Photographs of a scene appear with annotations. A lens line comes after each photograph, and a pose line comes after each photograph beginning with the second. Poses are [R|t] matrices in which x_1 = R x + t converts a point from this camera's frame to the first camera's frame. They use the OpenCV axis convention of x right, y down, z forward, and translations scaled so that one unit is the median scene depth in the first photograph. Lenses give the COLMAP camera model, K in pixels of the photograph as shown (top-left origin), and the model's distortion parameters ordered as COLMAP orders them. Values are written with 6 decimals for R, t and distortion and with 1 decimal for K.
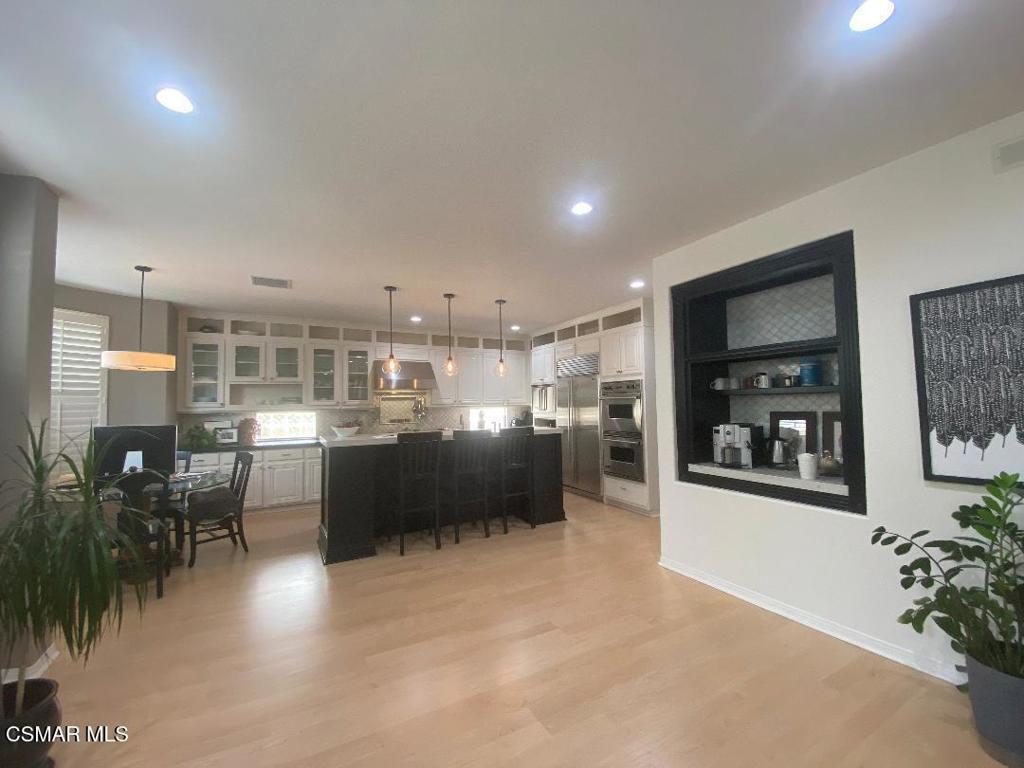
lens RADIAL K [[419.6, 0, 516.1], [0, 419.6, 385.5], [0, 0, 1]] dist [-0.011728, -0.000705]
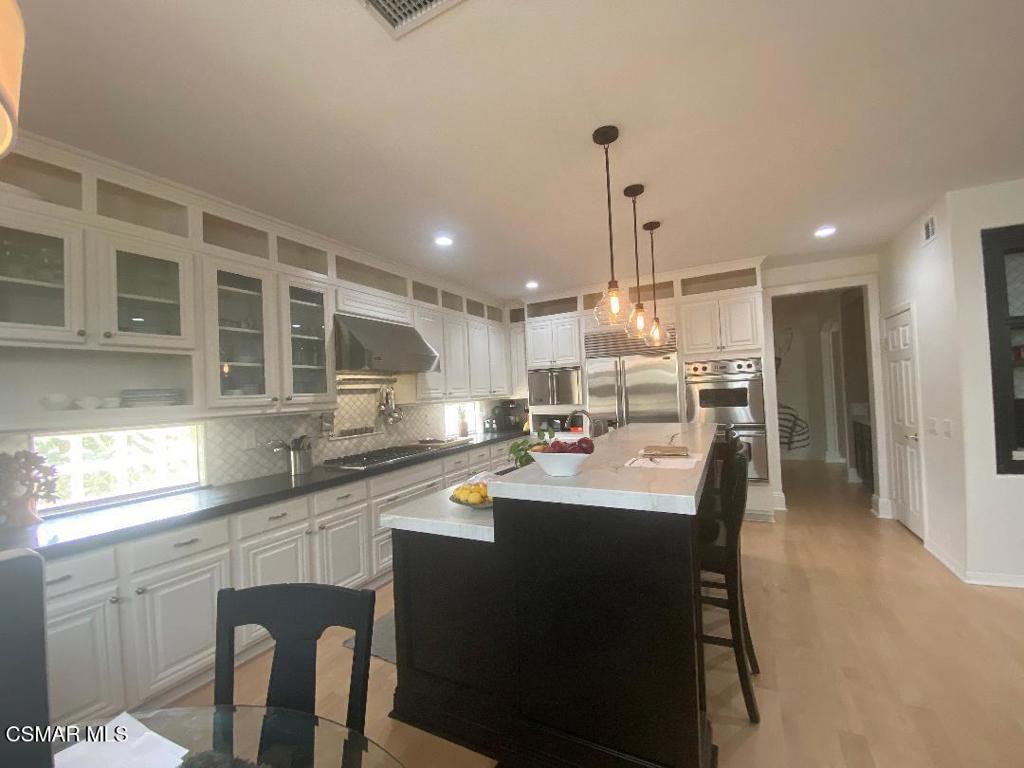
lens RADIAL K [[419.6, 0, 510.1], [0, 419.6, 388.6], [0, 0, 1]] dist [-0.011728, -0.000705]
pose [[0.836245, -0.016872, 0.548096, -0.465437], [0.010425, 0.999835, 0.014872, 0.025872], [-0.548256, -0.006723, 0.836283, 0.491845]]
